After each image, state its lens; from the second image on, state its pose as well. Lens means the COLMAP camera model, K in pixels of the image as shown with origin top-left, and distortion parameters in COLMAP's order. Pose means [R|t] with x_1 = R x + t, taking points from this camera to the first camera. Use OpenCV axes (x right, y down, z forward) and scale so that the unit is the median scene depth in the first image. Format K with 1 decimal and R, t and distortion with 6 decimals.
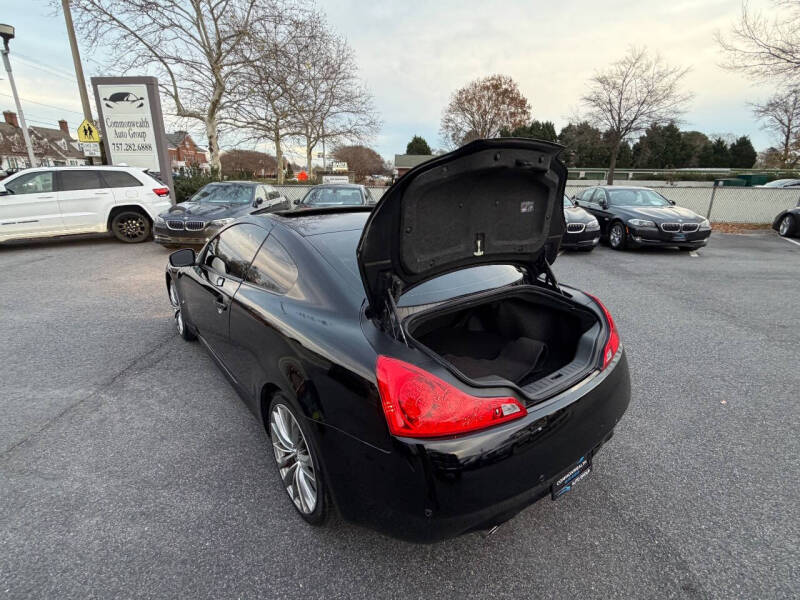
lens RADIAL K [[392.6, 0, 393.4], [0, 392.6, 301.0], [0, 0, 1]] dist [-0.002103, 0.000373]
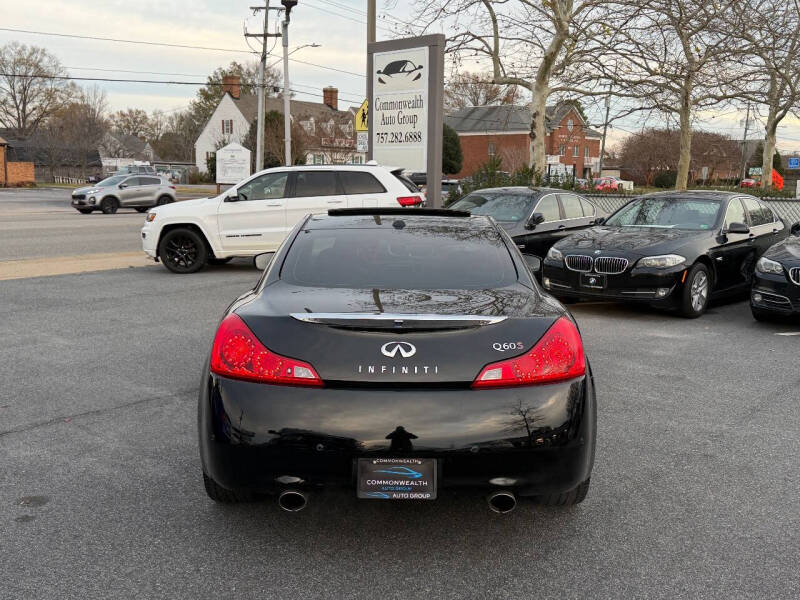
lens RADIAL K [[838.9, 0, 400.0], [0, 838.9, 300.0], [0, 0, 1]] dist [0.184334, -0.367860]
pose [[0.794130, 0.085157, -0.601752, 0.181263], [-0.185473, 0.976858, -0.106529, 0.026398], [0.578755, 0.196207, 0.791546, -0.070110]]
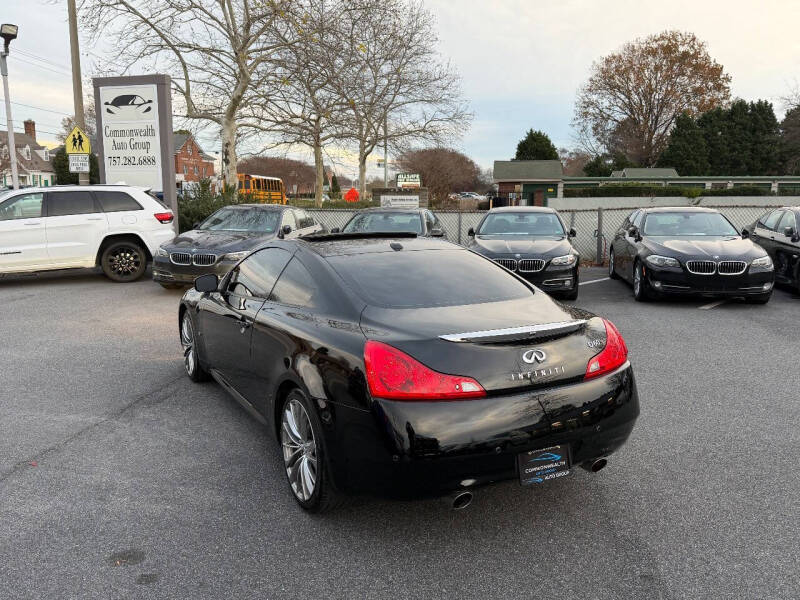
lens RADIAL K [[642.0, 0, 382.3], [0, 642.0, 299.5], [0, 0, 1]] dist [0.084879, -0.124166]
pose [[0.985071, 0.019331, -0.171062, 0.035042], [-0.043827, 0.989095, -0.140610, 0.028545], [0.166478, 0.146008, 0.975175, -0.100240]]
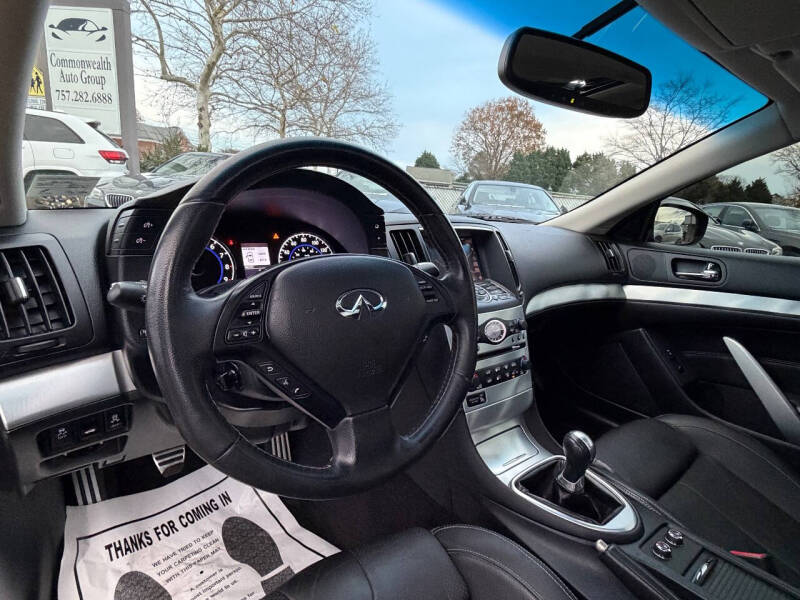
lens RADIAL K [[415.1, 0, 403.2], [0, 415.1, 300.6], [0, 0, 1]] dist [-0.001434, -0.000875]
pose [[0.996708, 0.071734, 0.037776, -0.076955], [-0.069607, 0.996063, -0.054894, -0.021639], [-0.041565, 0.052084, 0.997777, 0.200211]]
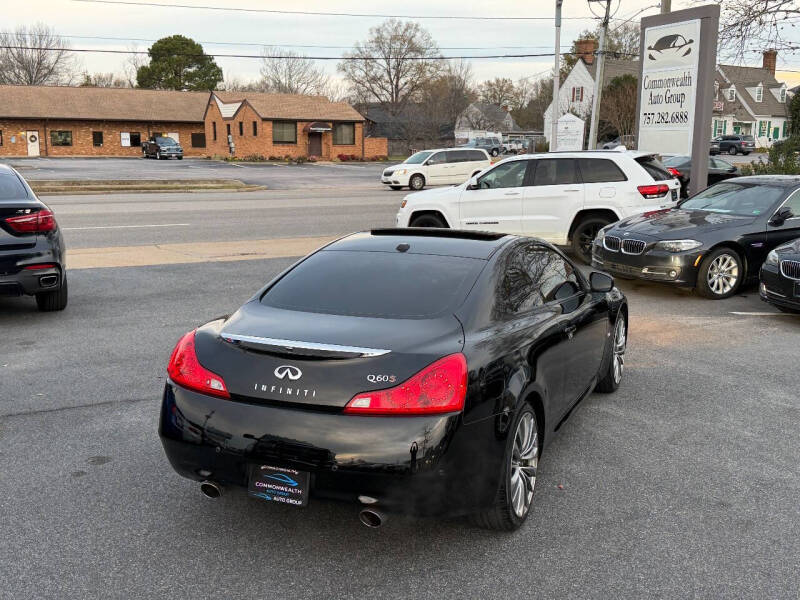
lens RADIAL K [[869.0, 0, 401.2], [0, 869.0, 303.3], [0, 0, 1]] dist [0.128176, -0.243317]
pose [[0.495124, 0.146395, -0.856400, 0.287601], [-0.258319, 0.965931, 0.015772, -0.017720], [0.829532, 0.213415, 0.516072, -0.003380]]
